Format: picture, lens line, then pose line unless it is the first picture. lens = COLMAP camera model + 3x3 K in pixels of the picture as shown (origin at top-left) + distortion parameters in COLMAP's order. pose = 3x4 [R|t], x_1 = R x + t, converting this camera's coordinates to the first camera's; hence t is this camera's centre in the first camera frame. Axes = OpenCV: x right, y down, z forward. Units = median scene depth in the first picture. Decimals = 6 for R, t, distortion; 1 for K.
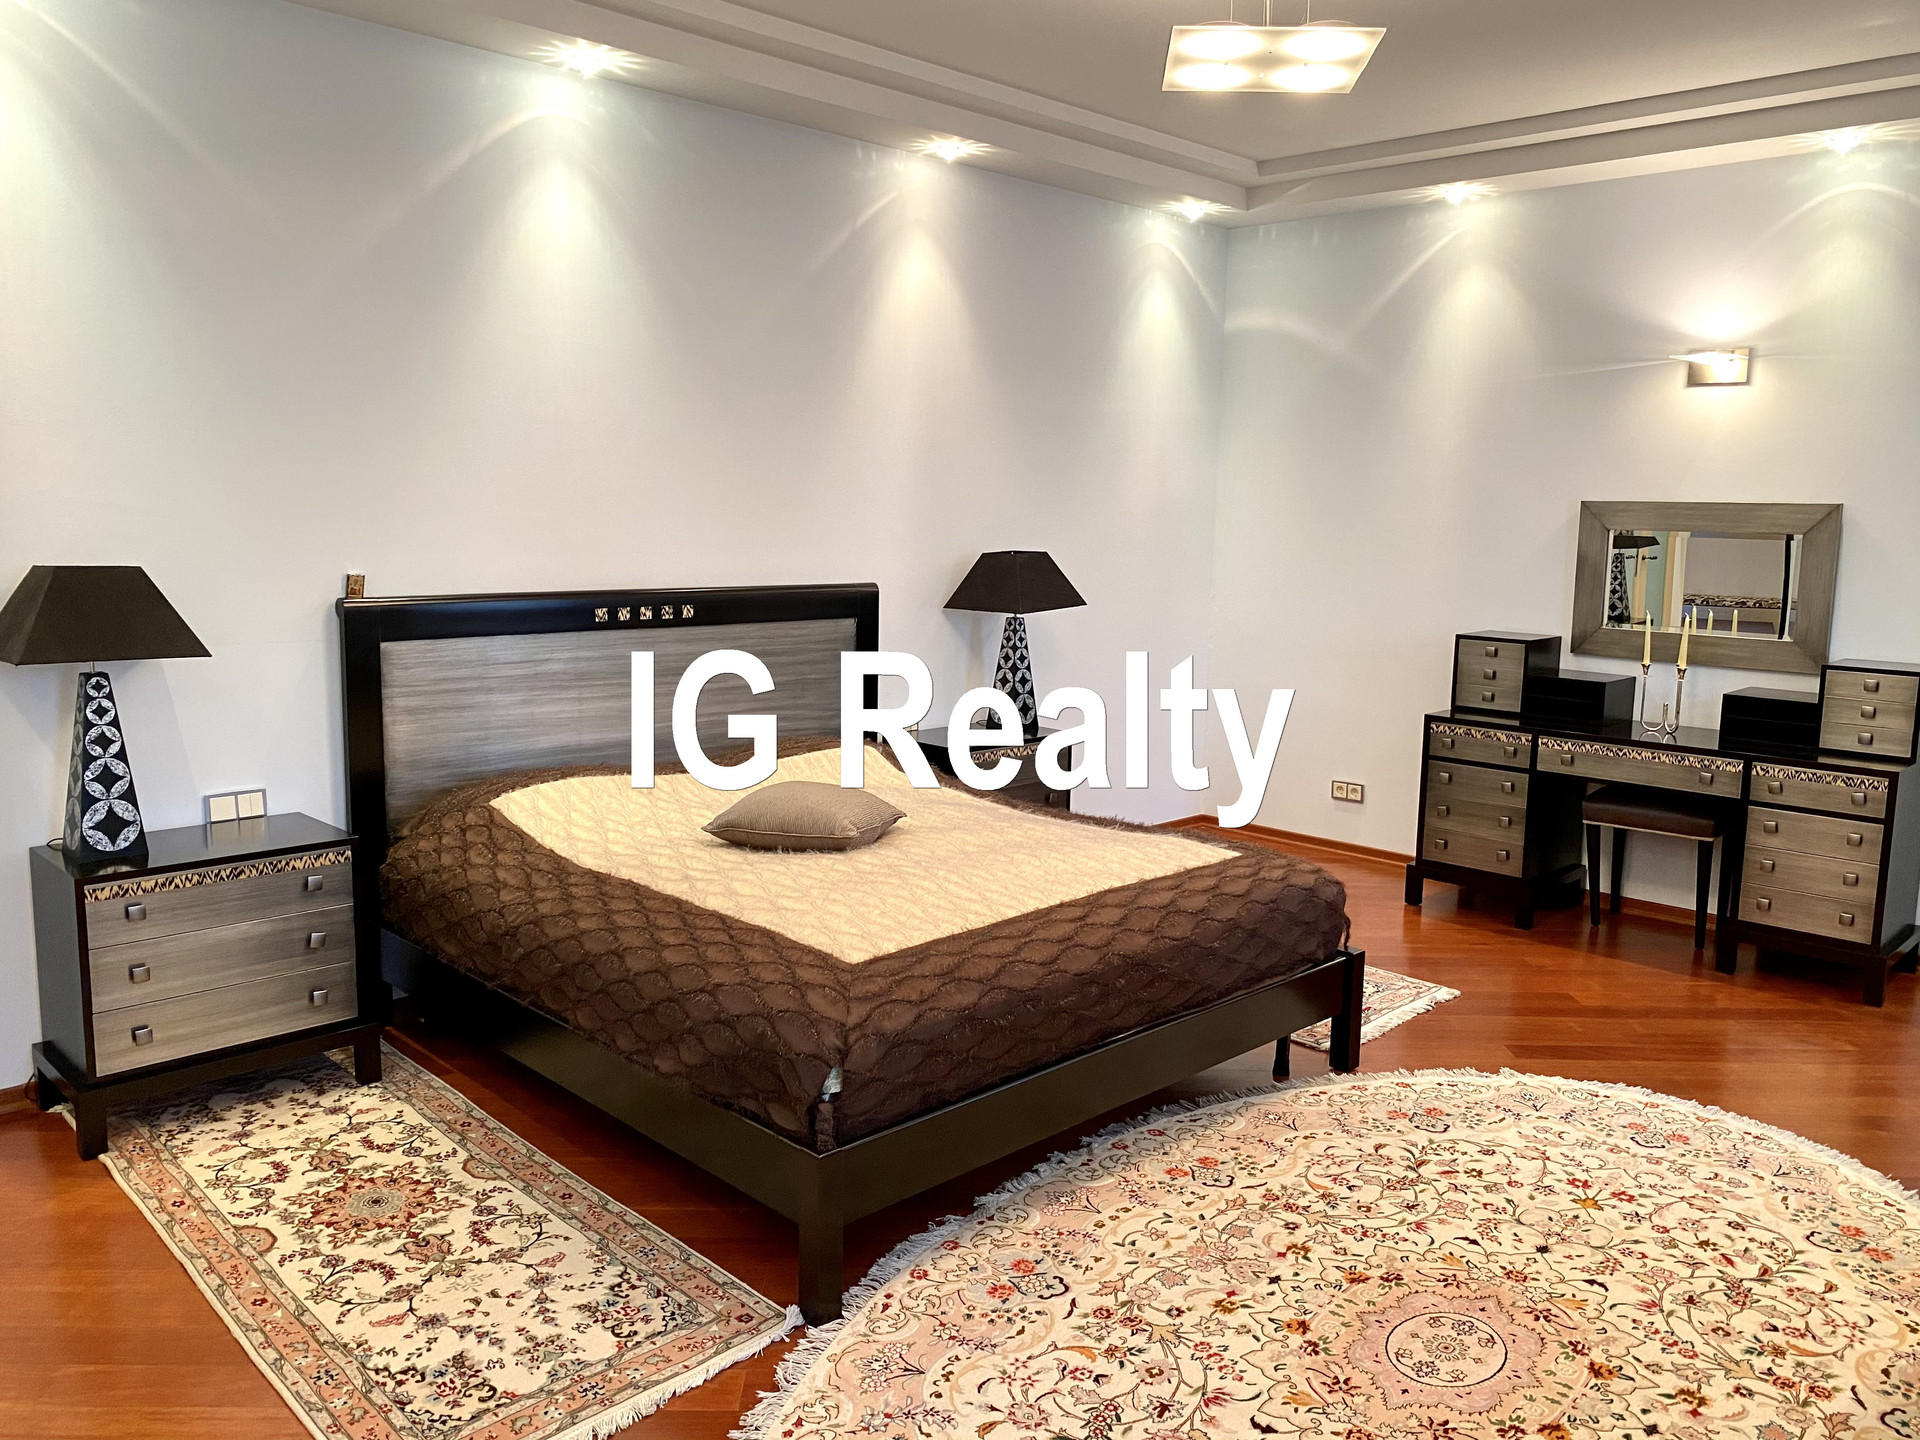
lens RADIAL K [[1466.6, 0, 948.8], [0, 1466.6, 706.7], [0, 0, 1]] dist [0.008690, -0.008111]
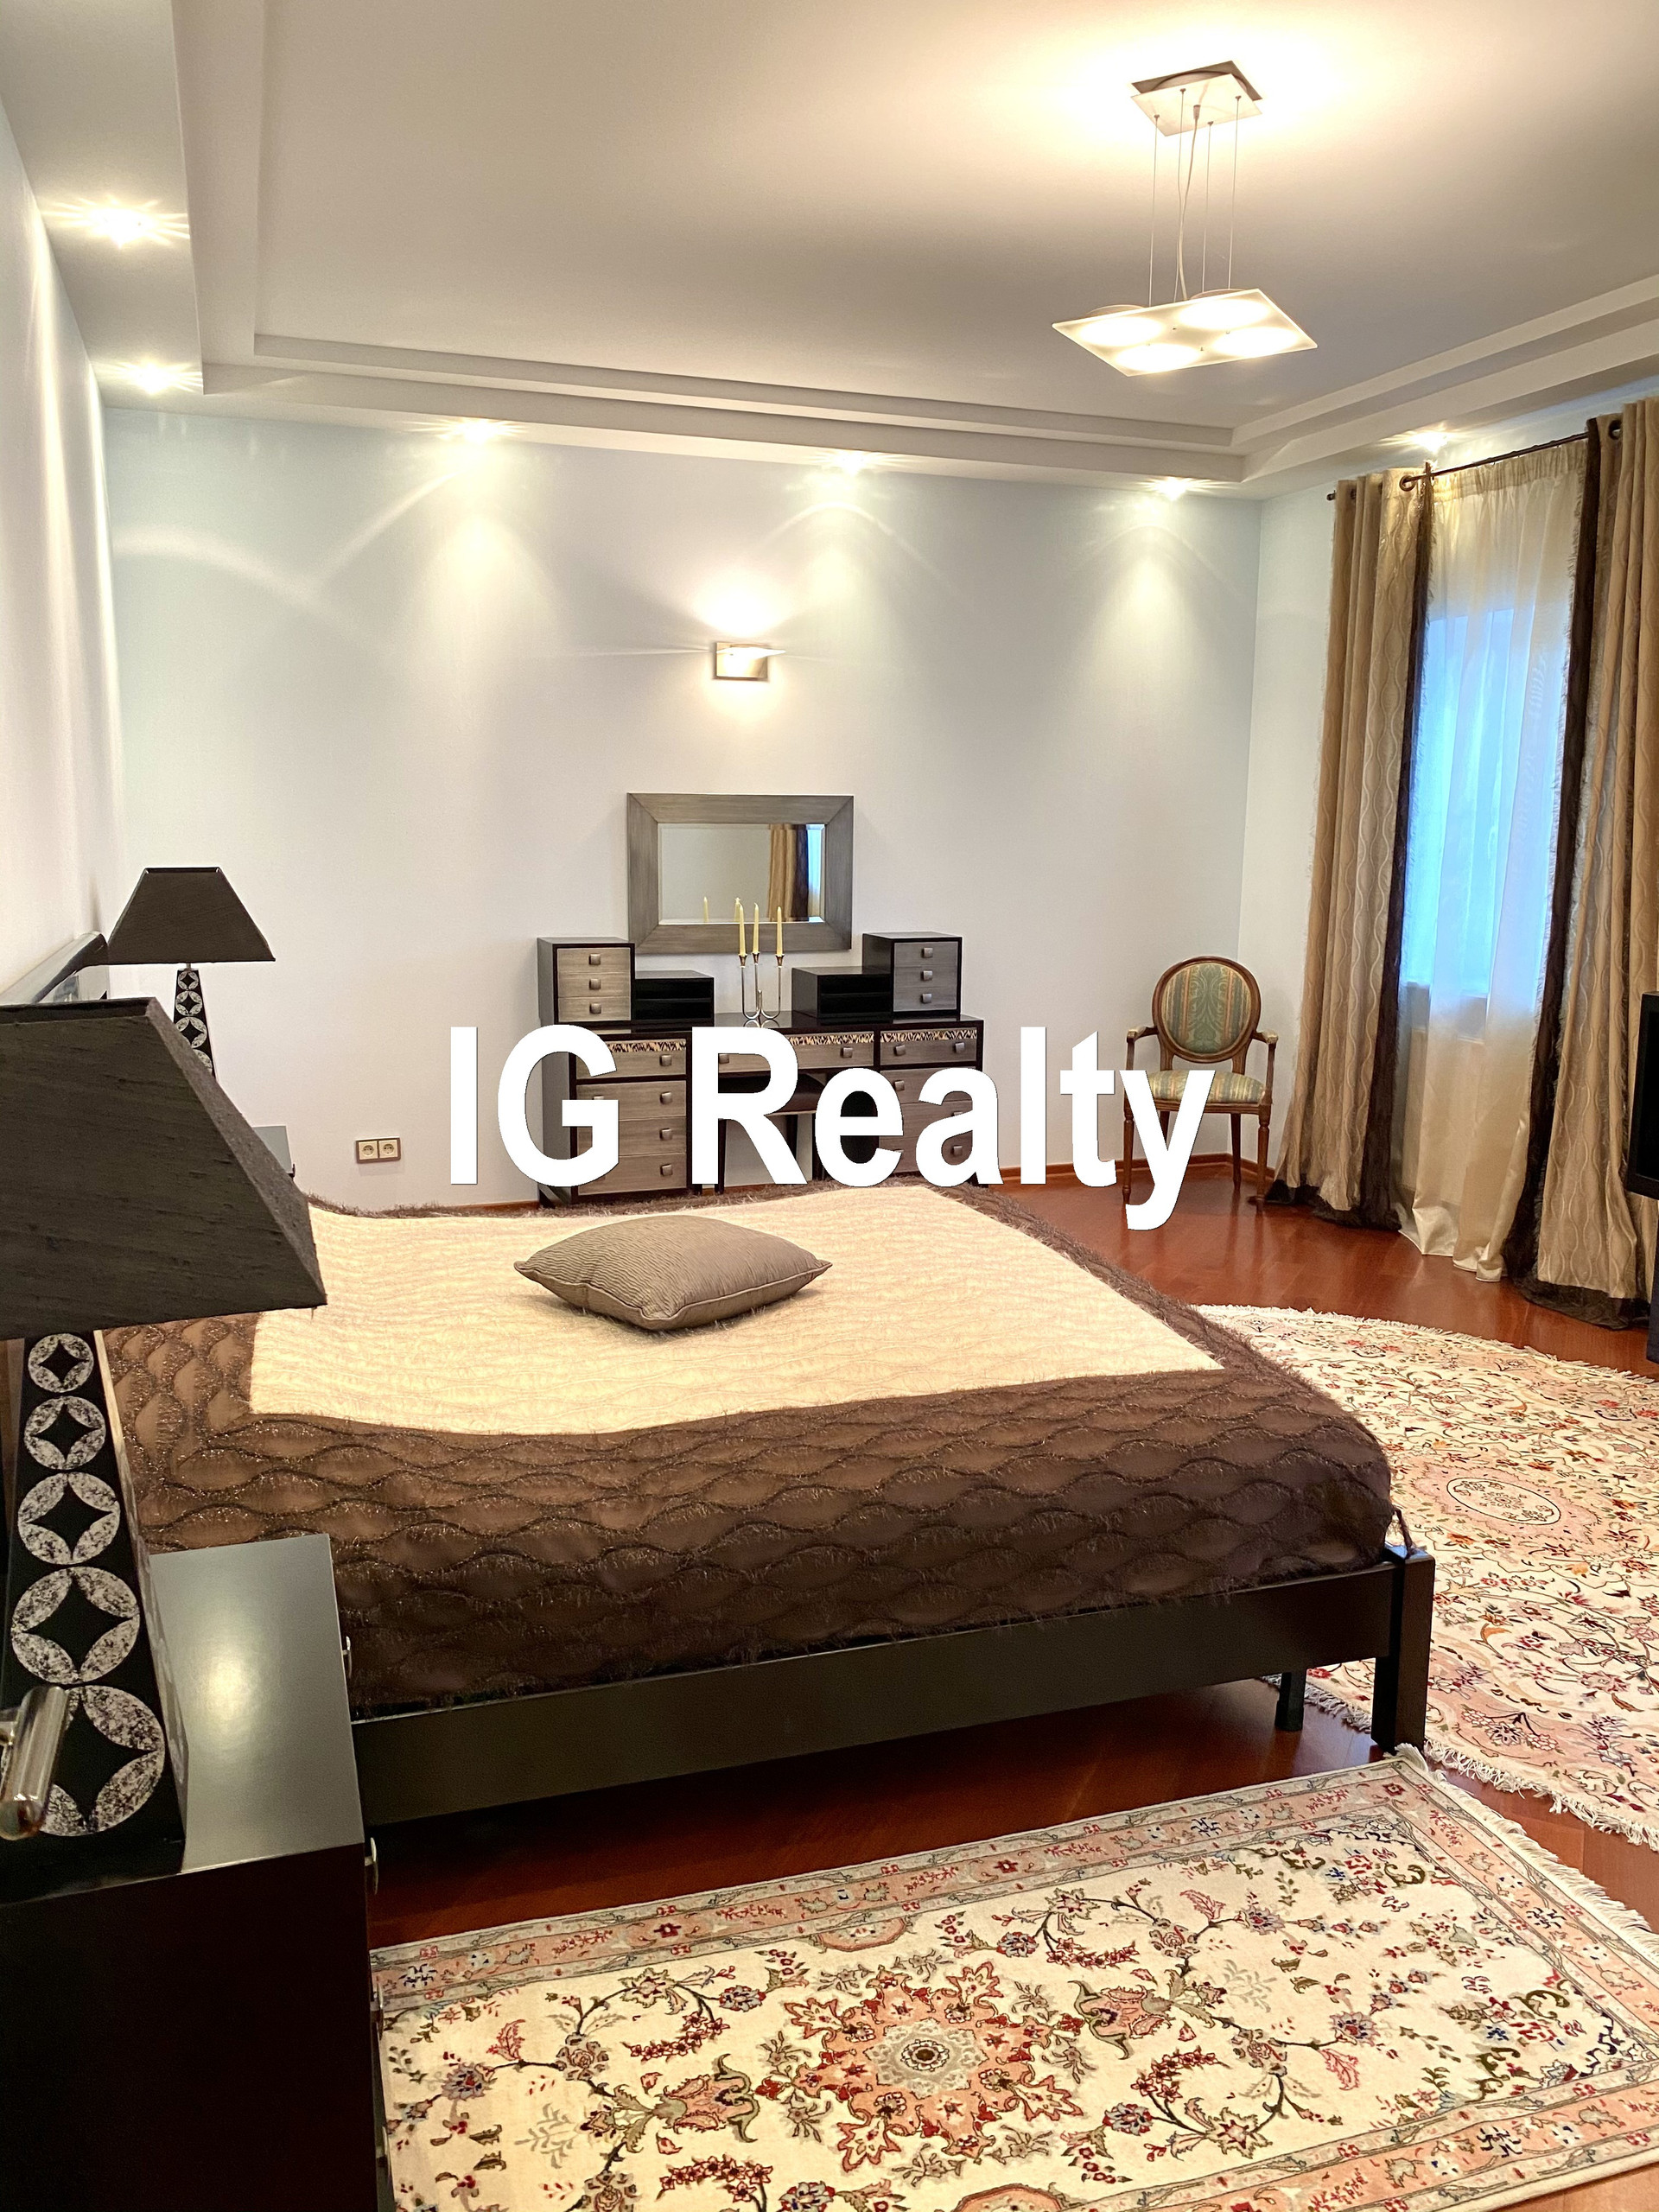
lens RADIAL K [[1689.6, 0, 813.2], [0, 1689.6, 1115.2], [0, 0, 1]] dist [0.008690, -0.008111]
pose [[0.441512, -0.172975, 0.880424, -0.944141], [0.126439, 0.983444, 0.129809, -0.112386], [-0.888302, 0.054008, 0.456073, 0.739598]]
